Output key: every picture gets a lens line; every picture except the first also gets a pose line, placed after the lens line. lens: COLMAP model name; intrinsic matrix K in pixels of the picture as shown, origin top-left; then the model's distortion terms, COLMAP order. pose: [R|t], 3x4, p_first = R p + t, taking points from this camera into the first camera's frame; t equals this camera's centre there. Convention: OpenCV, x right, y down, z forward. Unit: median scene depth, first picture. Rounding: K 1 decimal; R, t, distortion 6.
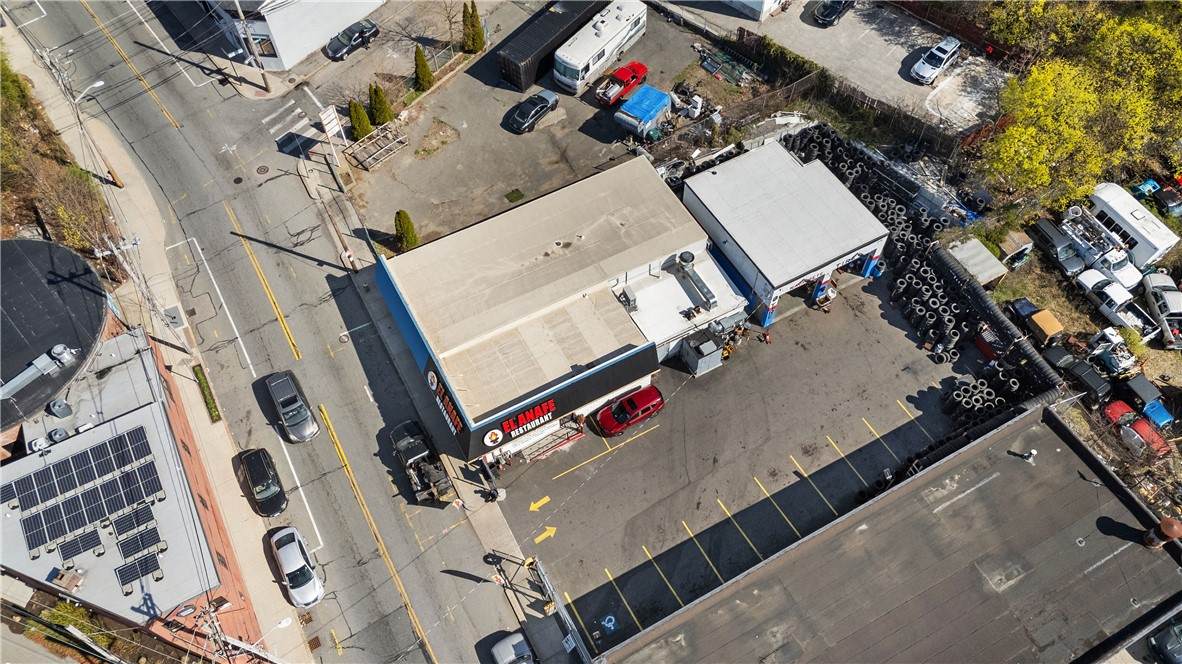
lens RADIAL K [[870.2, 0, 595.3], [0, 870.2, 331.4], [0, 0, 1]] dist [0.066033, -0.053924]
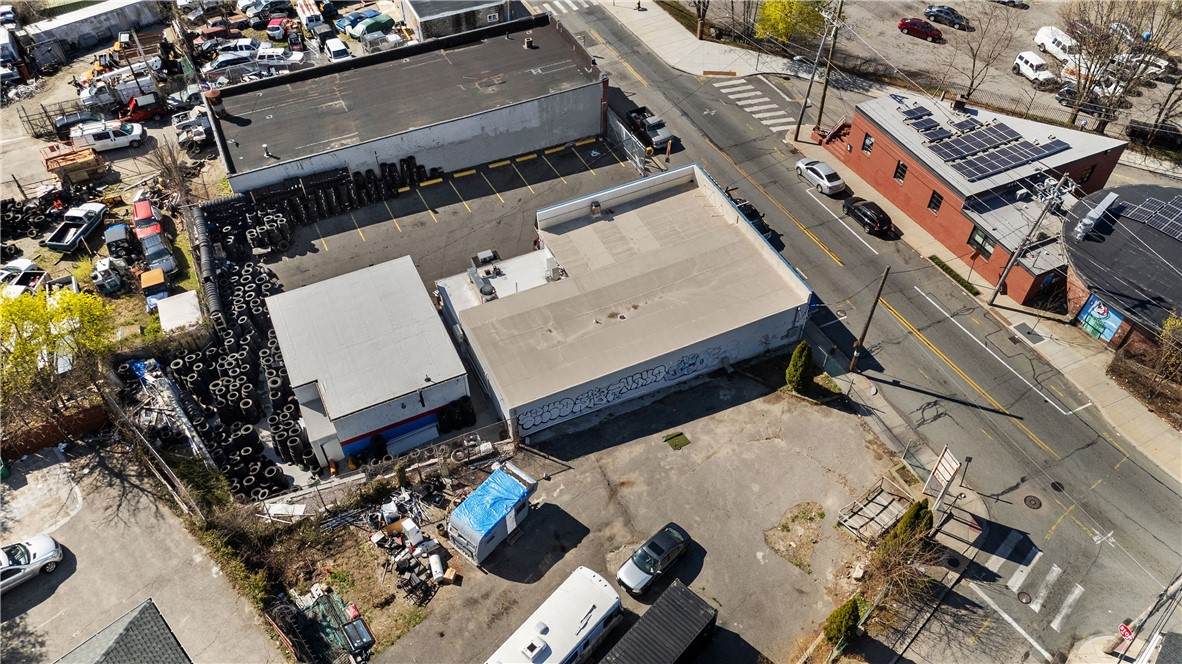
lens RADIAL K [[870.2, 0, 595.3], [0, 870.2, 331.4], [0, 0, 1]] dist [0.066033, -0.053924]
pose [[-0.997826, -0.034760, 0.055984, -0.063761], [0.062865, -0.247386, 0.966876, -0.959890], [-0.019759, 0.968293, 0.249033, 0.765816]]
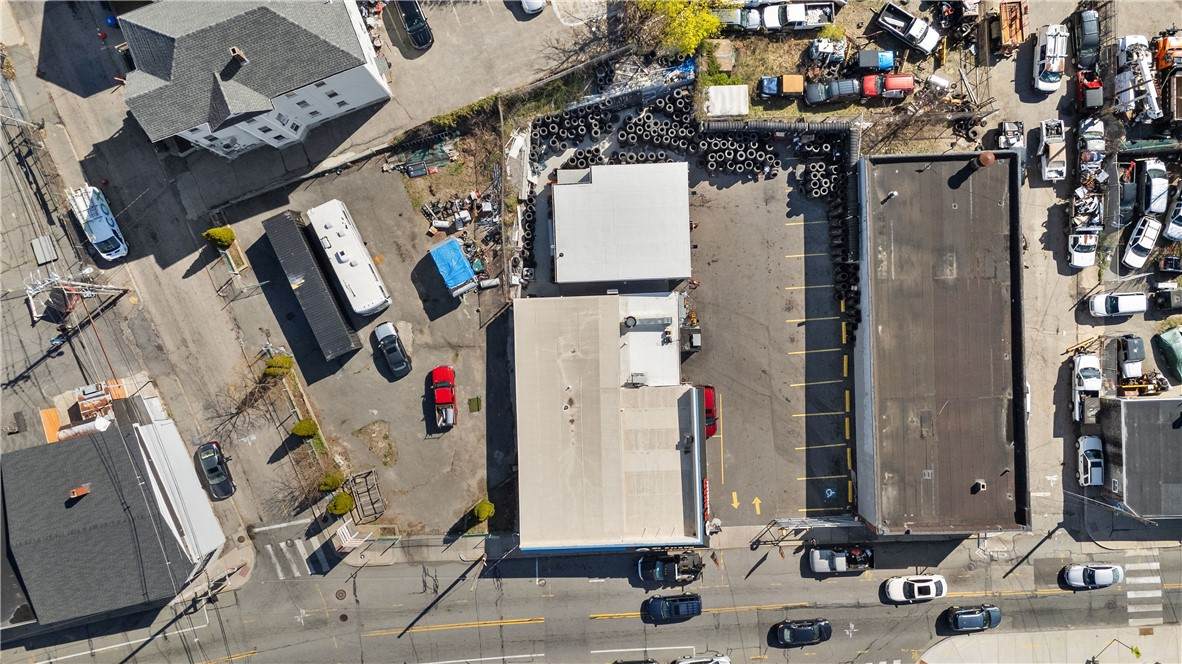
lens RADIAL K [[870.2, 0, 595.3], [0, 870.2, 331.4], [0, 0, 1]] dist [0.066033, -0.053924]
pose [[0.451821, -0.892106, -0.002073, 0.070320], [0.746766, 0.376938, 0.547958, -0.746399], [-0.488055, -0.249127, 0.836503, 0.002939]]
